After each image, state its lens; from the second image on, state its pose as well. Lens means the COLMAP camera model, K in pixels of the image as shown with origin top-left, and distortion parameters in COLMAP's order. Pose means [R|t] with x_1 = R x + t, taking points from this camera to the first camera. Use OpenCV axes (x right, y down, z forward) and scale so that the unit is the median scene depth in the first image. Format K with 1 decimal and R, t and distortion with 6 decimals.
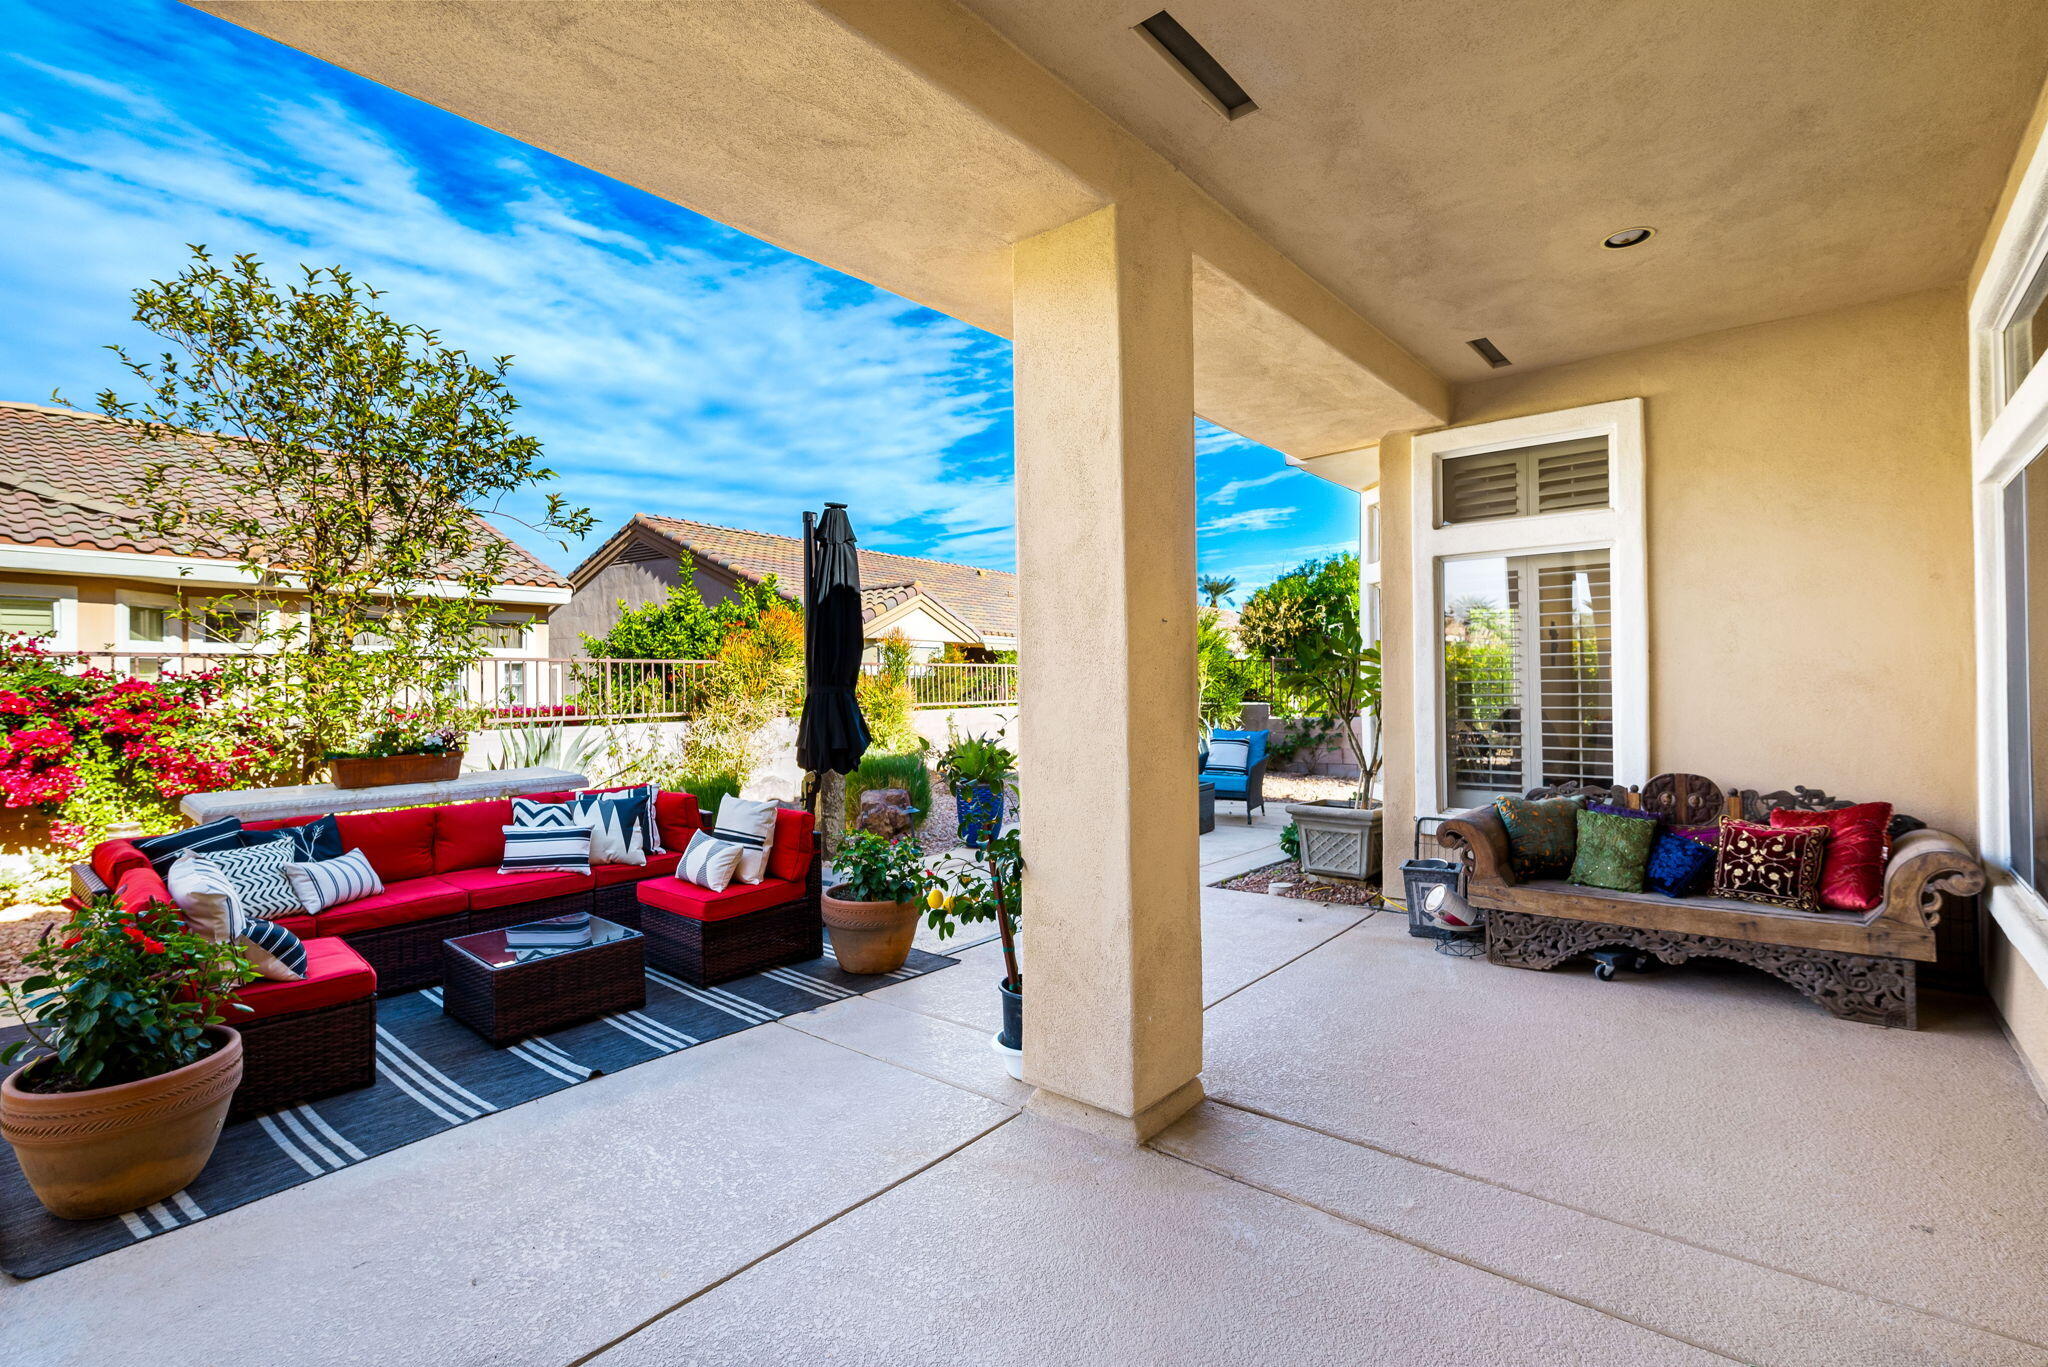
lens RADIAL K [[926.8, 0, 1026.5], [0, 926.8, 681.5], [0, 0, 1]] dist [-0.002077, -0.000246]
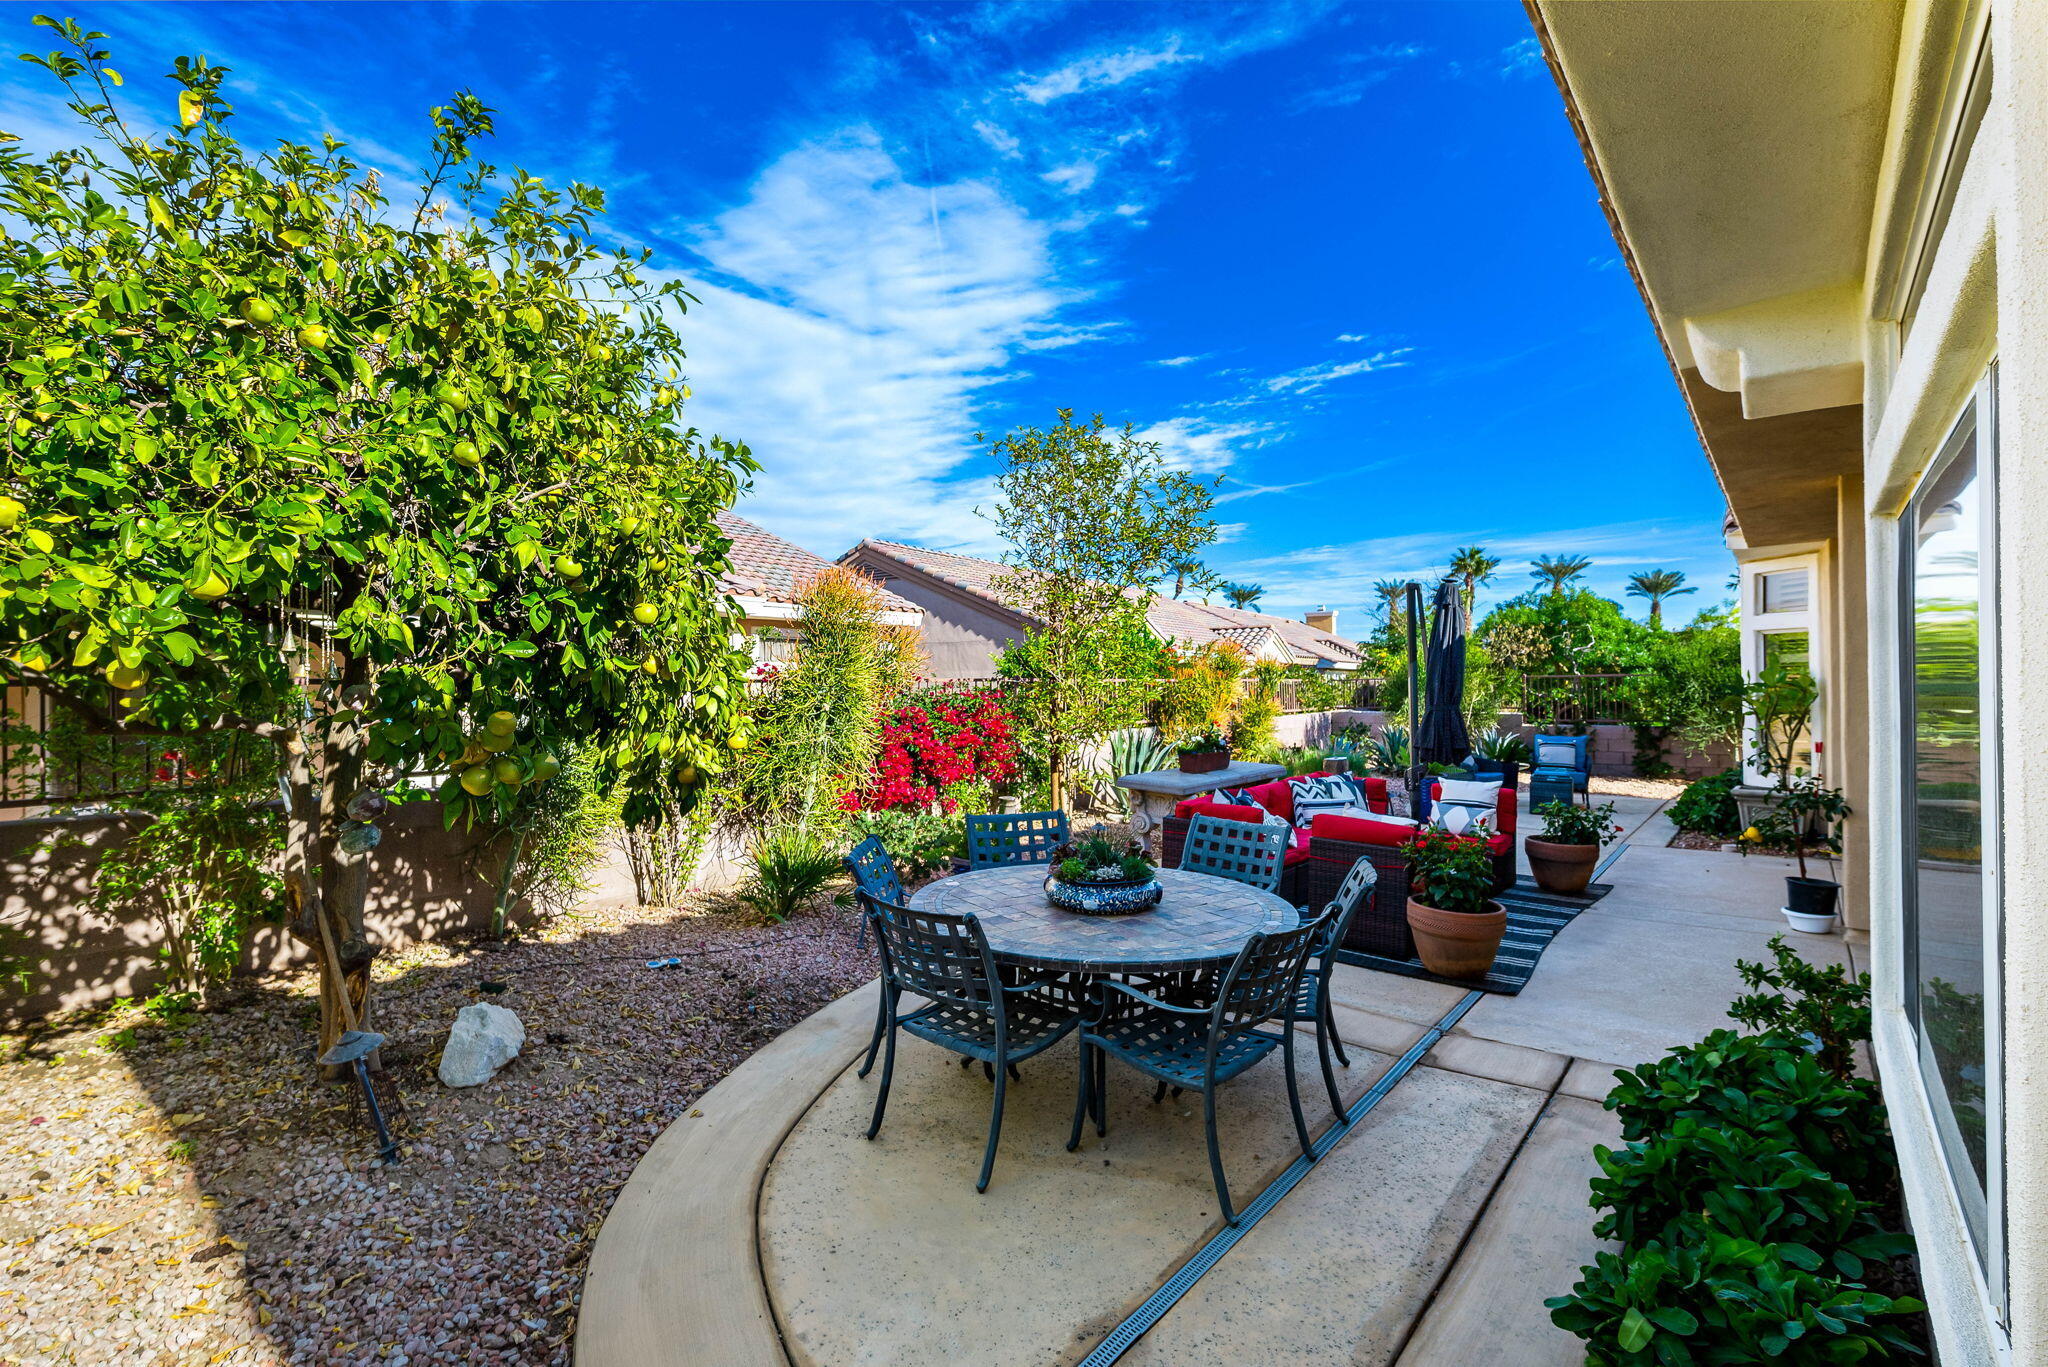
lens RADIAL K [[926.8, 0, 1026.5], [0, 926.8, 681.5], [0, 0, 1]] dist [-0.002077, -0.000246]
pose [[0.999897, 0.005745, 0.013167, -1.213368], [-0.005720, 0.999982, -0.001991, -0.035770], [-0.013178, 0.001915, 0.999911, -0.608453]]
